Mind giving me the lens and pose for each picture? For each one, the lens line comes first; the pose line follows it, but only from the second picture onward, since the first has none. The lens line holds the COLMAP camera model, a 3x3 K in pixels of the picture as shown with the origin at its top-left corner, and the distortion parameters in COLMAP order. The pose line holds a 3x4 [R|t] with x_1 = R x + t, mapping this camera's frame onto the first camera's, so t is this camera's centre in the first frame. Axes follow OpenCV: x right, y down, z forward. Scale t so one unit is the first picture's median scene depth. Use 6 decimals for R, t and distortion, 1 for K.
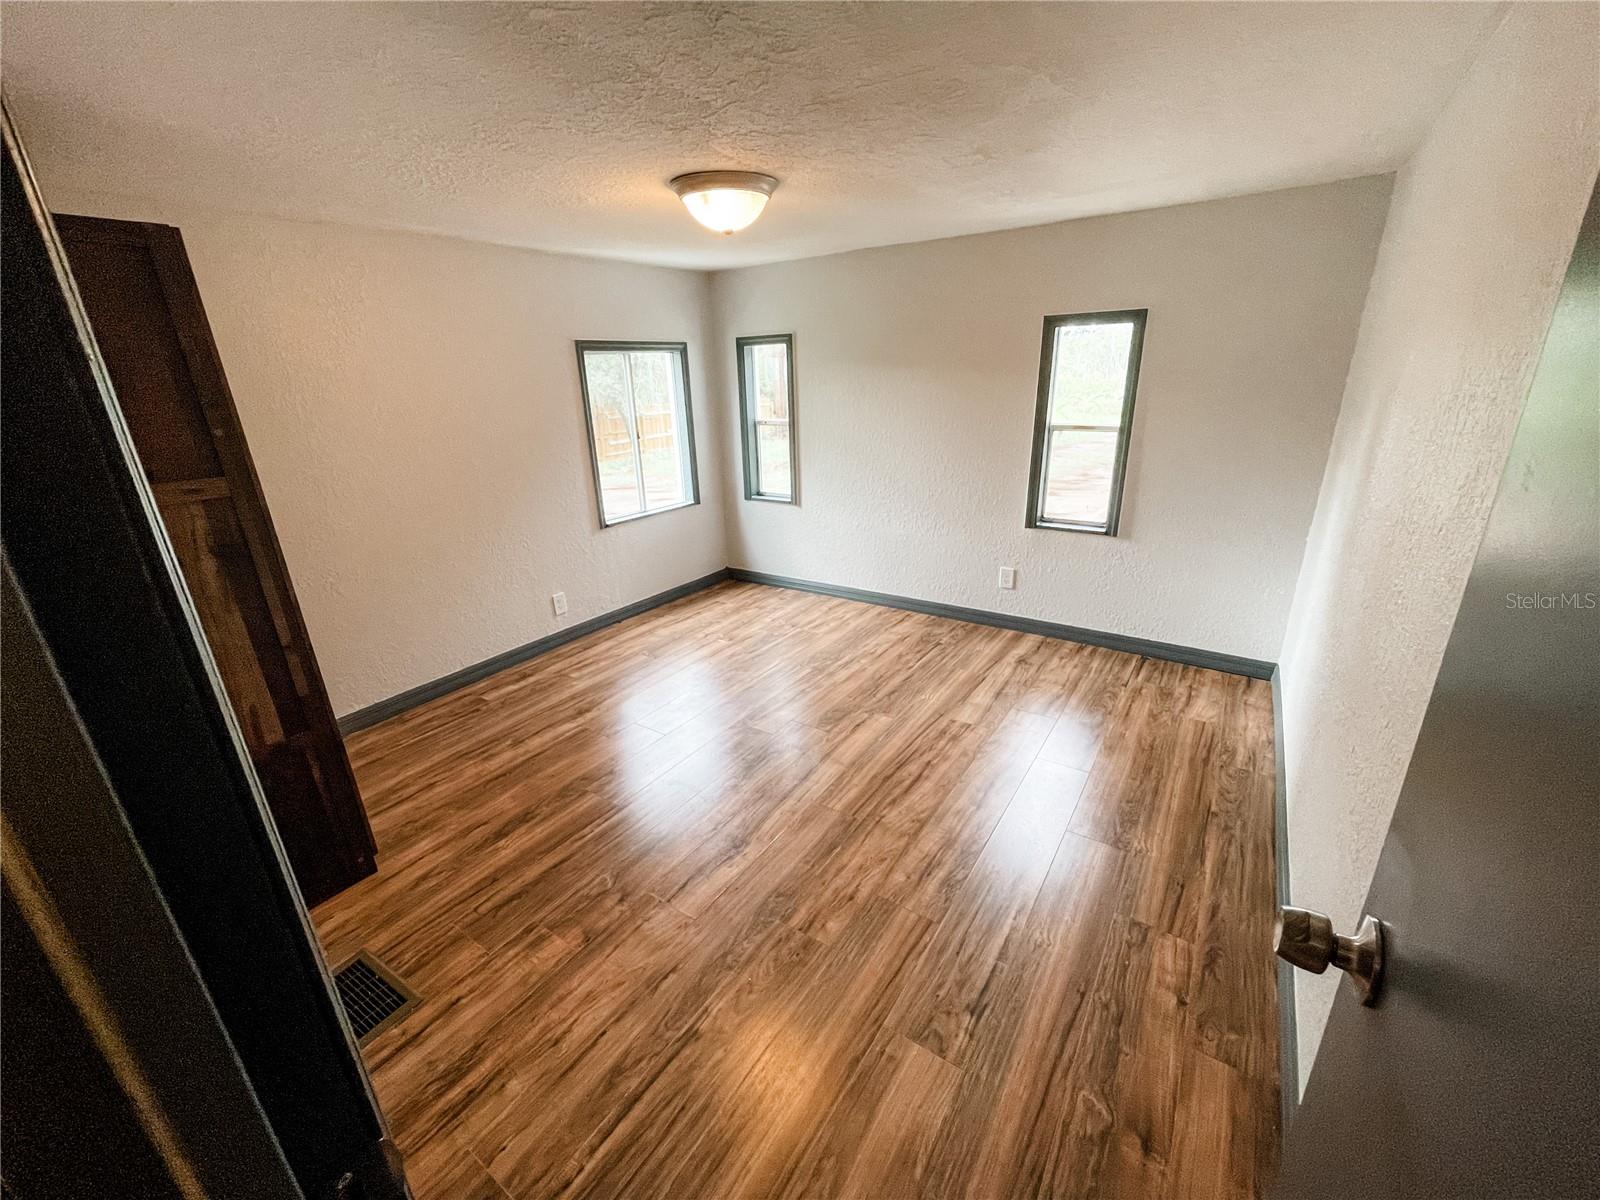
lens RADIAL K [[646.9, 0, 778.4], [0, 646.9, 603.9], [0, 0, 1]] dist [0.000671, -0.000060]
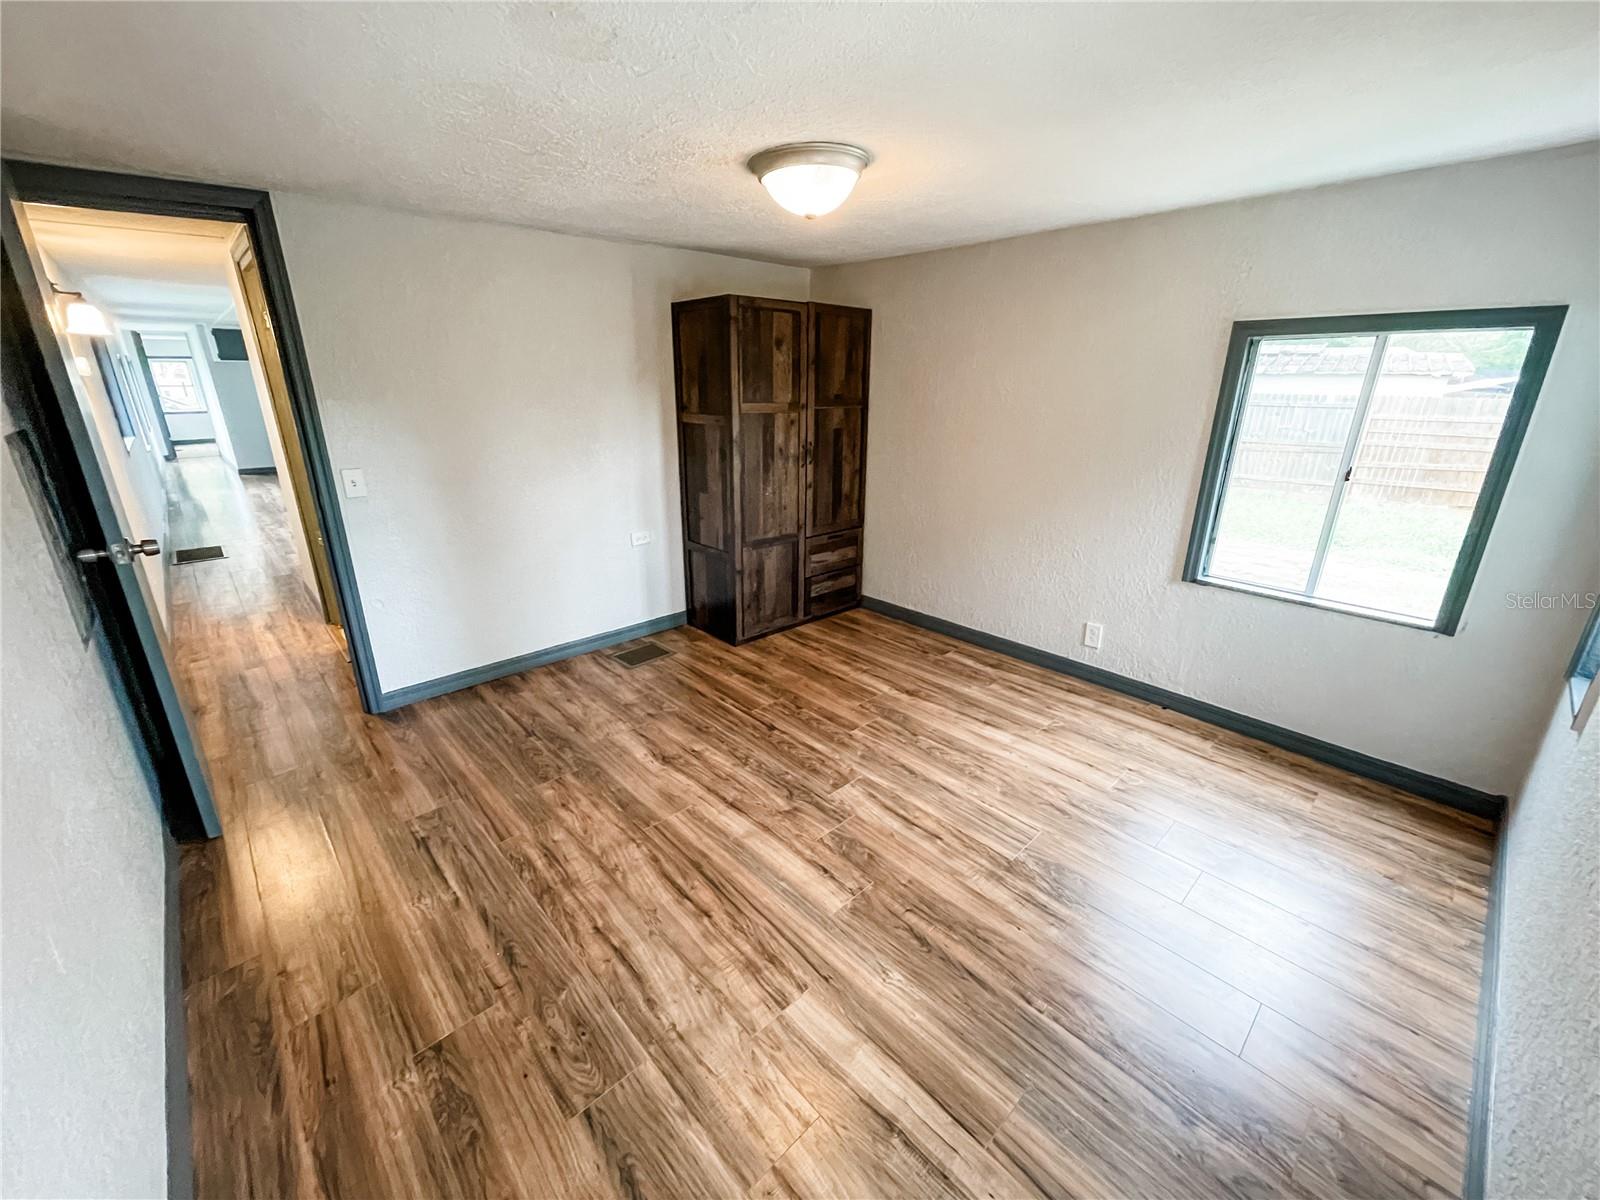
lens RADIAL K [[649.6, 0, 793.7], [0, 649.6, 599.7], [0, 0, 1]] dist [-0.000923, 0.003485]
pose [[-0.205917, 0.354371, -0.912151, 0.728531], [-0.326064, 0.854013, 0.405393, -0.370802], [0.922648, 0.380897, -0.060308, 0.968405]]
